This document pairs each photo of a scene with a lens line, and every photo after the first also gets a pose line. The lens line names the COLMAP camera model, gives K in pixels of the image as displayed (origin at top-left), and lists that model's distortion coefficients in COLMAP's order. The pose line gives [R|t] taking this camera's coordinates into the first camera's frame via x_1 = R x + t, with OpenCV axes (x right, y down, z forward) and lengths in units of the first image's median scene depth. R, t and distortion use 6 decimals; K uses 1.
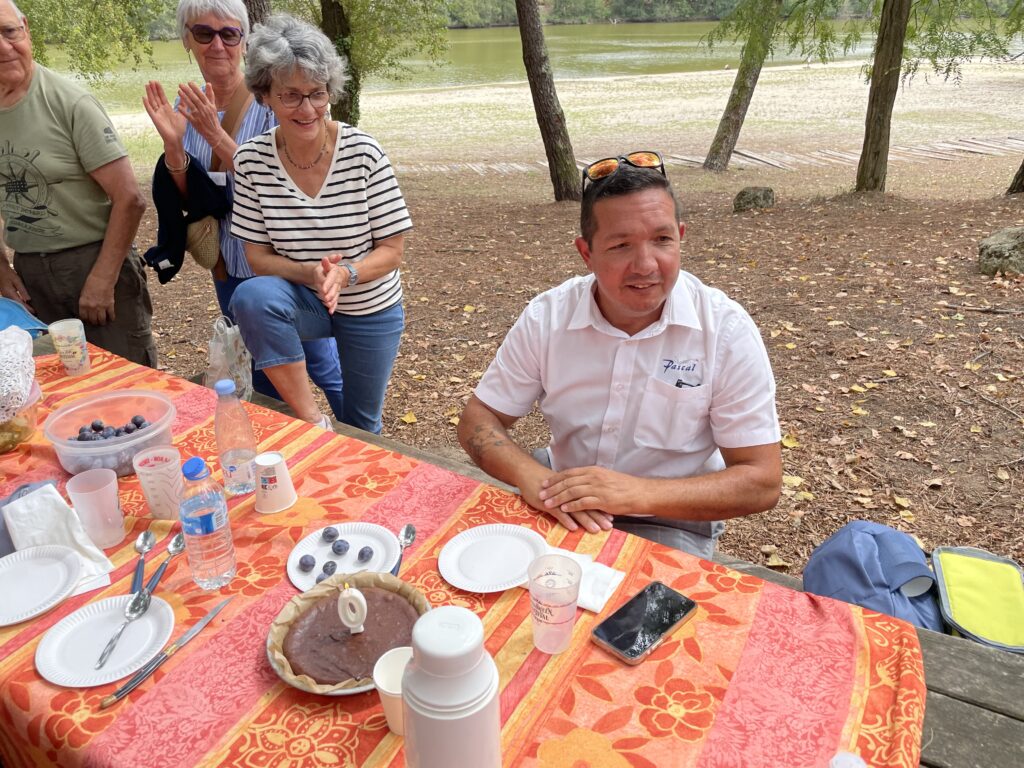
lens RADIAL K [[778.8, 0, 526.2], [0, 778.8, 358.5], [0, 0, 1]] dist [0.056652, -0.080306]
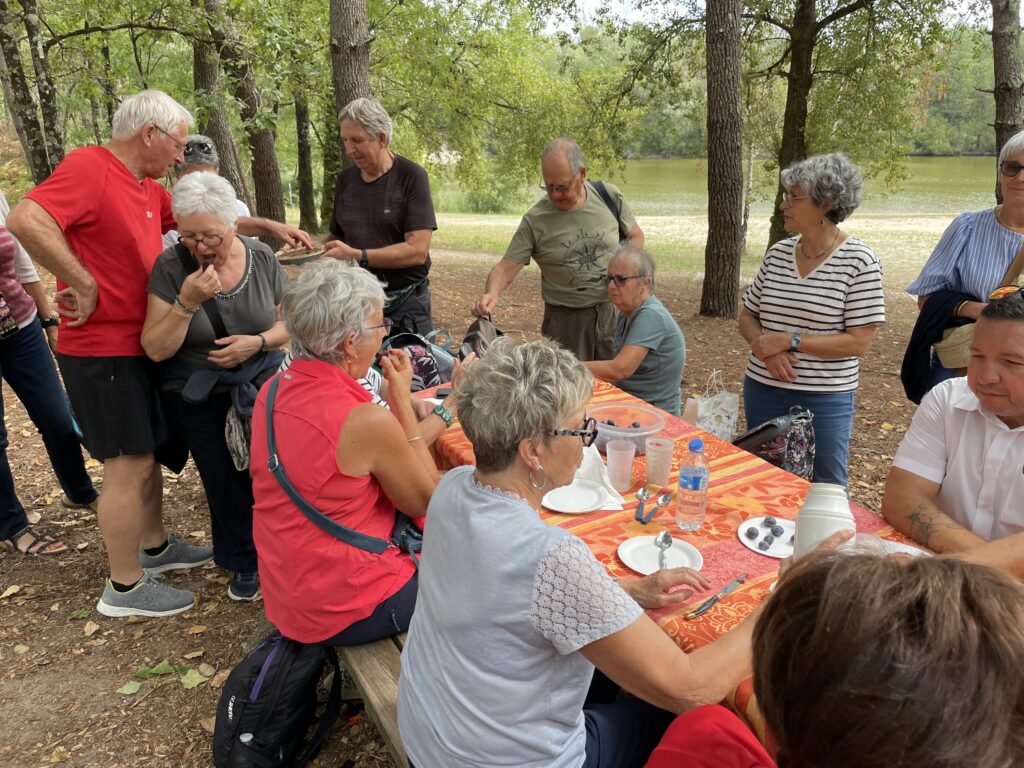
lens RADIAL K [[778.8, 0, 505.7], [0, 778.8, 362.3], [0, 0, 1]] dist [0.056652, -0.080306]
pose [[0.851270, 0.164949, -0.498128, -0.002273], [-0.229883, 0.970592, -0.071455, 0.142439], [0.471692, 0.175338, 0.864154, -0.430251]]
